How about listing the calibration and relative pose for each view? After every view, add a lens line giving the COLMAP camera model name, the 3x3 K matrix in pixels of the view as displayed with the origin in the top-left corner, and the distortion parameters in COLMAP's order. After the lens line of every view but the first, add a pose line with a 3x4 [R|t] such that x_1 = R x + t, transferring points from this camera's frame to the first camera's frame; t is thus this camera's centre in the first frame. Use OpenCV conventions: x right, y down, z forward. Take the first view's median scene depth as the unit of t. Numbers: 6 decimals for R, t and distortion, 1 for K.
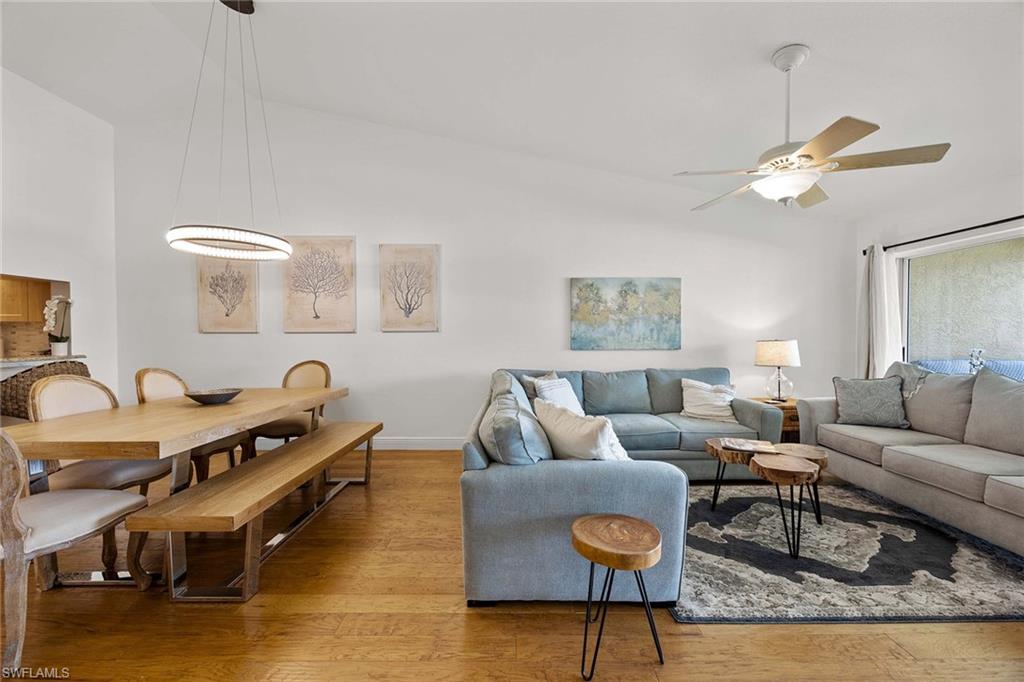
lens RADIAL K [[390.9, 0, 514.7], [0, 390.9, 341.3], [0, 0, 1]] dist [0.001021, 0.000216]
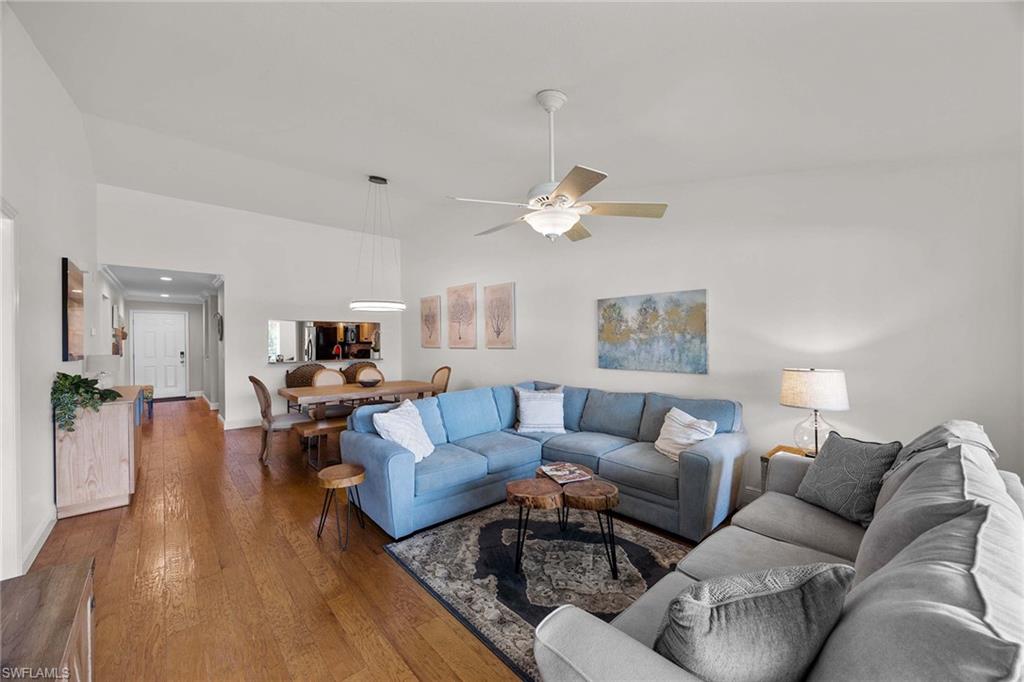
lens RADIAL K [[390.9, 0, 519.4], [0, 390.9, 341.2], [0, 0, 1]] dist [0.001021, 0.000216]
pose [[0.672376, 0.000869, -0.740209, 0.781423], [-0.004189, 0.999988, -0.002631, -0.046361], [0.740198, 0.004870, 0.672371, 0.135923]]
